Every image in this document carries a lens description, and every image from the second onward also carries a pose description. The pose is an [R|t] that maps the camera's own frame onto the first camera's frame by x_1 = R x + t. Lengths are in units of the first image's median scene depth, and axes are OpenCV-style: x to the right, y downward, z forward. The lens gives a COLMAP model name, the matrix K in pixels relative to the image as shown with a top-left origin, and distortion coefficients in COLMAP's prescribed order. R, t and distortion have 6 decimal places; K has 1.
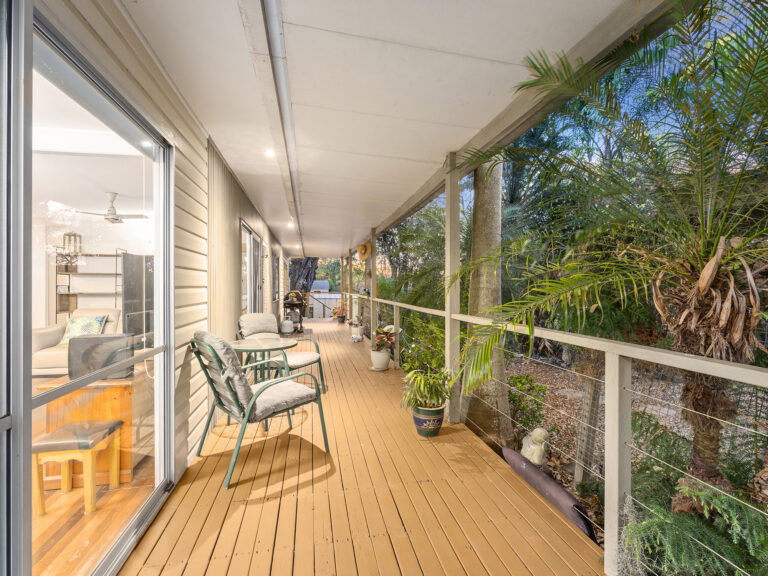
lens RADIAL K [[341.0, 0, 383.7], [0, 341.0, 286.2], [0, 0, 1]] dist [-0.003435, -0.000303]
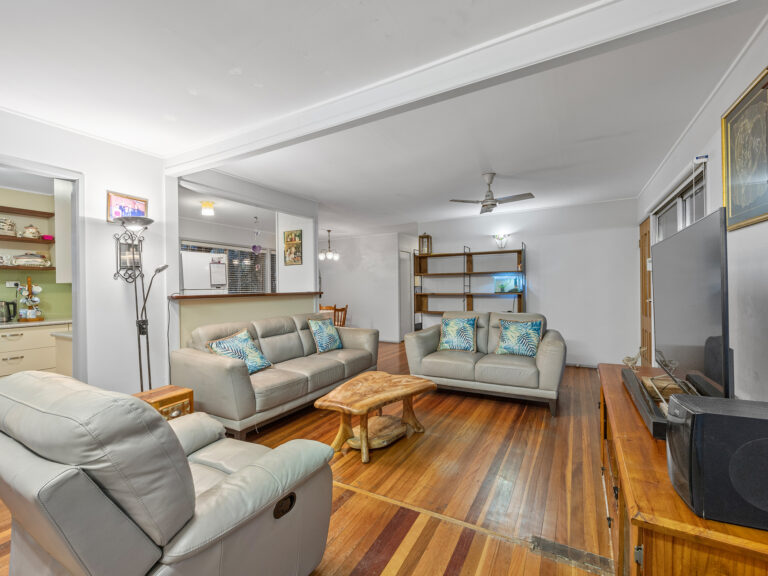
lens RADIAL K [[341.0, 0, 384.9], [0, 341.0, 288.4], [0, 0, 1]] dist [-0.003435, -0.000303]
pose [[0.751797, -0.002086, -0.659391, -0.327640], [0.000116, 0.999995, -0.003031, 0.007904], [0.659395, 0.002202, 0.751794, 0.147208]]
